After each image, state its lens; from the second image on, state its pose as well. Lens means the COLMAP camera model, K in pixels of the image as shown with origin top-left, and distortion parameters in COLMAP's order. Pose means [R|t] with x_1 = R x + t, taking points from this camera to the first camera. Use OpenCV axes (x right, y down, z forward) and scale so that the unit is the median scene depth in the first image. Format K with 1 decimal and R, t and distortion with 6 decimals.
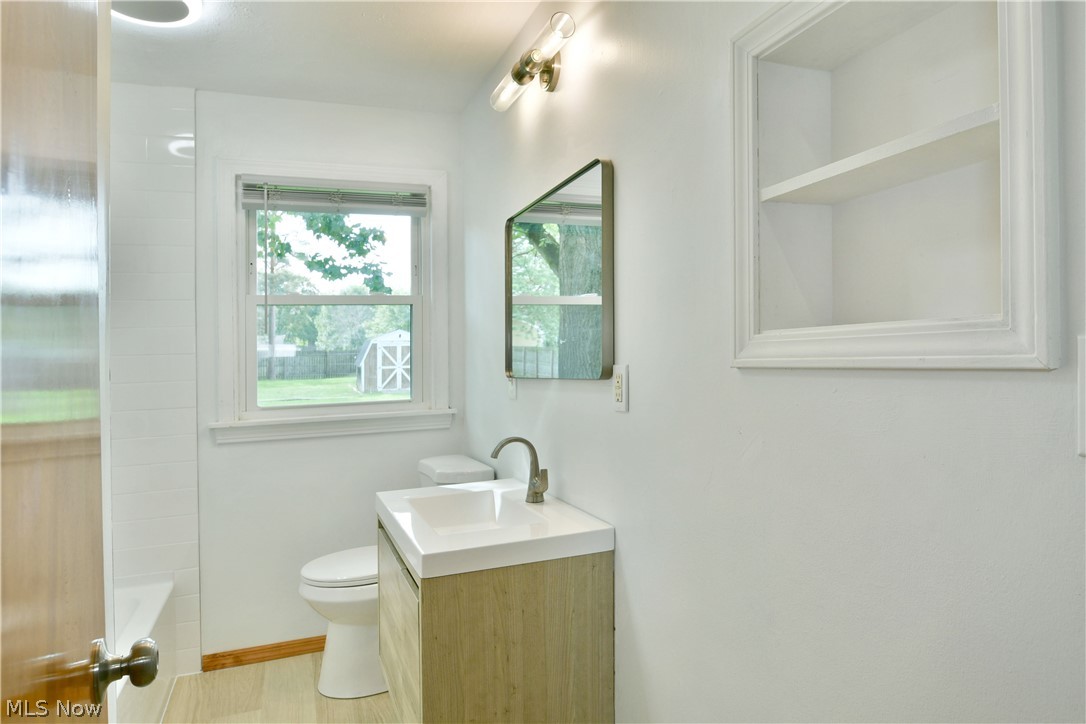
lens RADIAL K [[665.8, 0, 534.0], [0, 665.8, 359.3], [0, 0, 1]] dist [-0.003077, -0.005750]
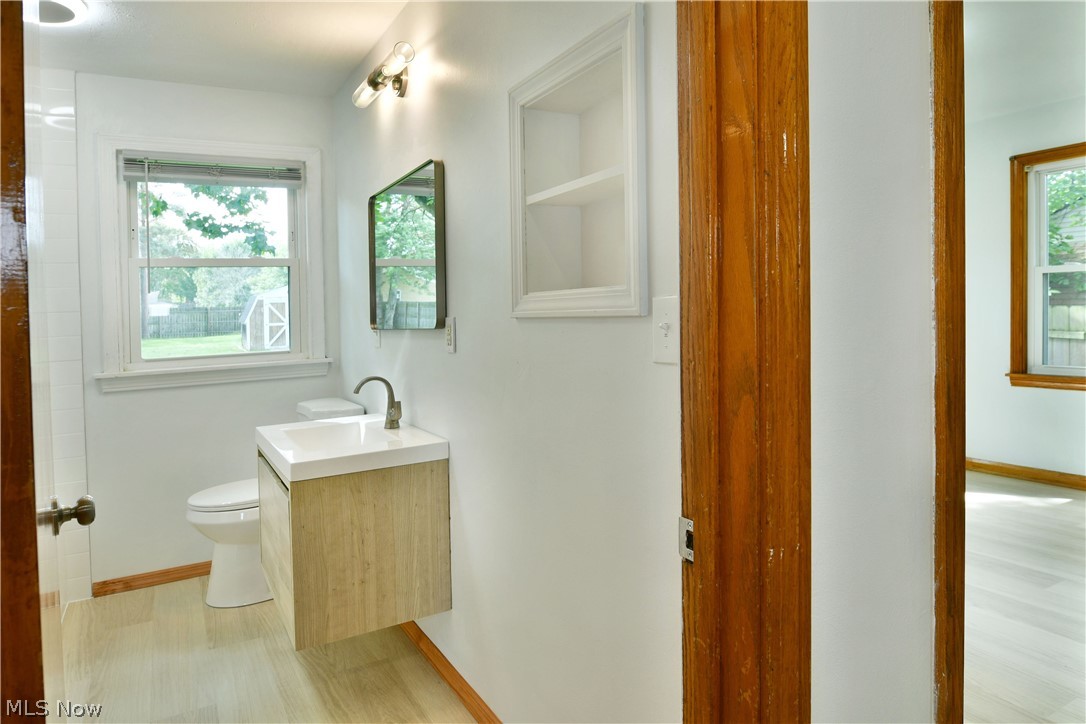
lens RADIAL K [[661.6, 0, 567.4], [0, 661.6, 325.0], [0, 0, 1]] dist [-0.003662, -0.004641]
pose [[0.980616, -0.012539, 0.195539, 0.075585], [0.009283, 0.999803, 0.017559, 0.002018], [-0.195721, -0.015404, 0.980539, -0.248598]]
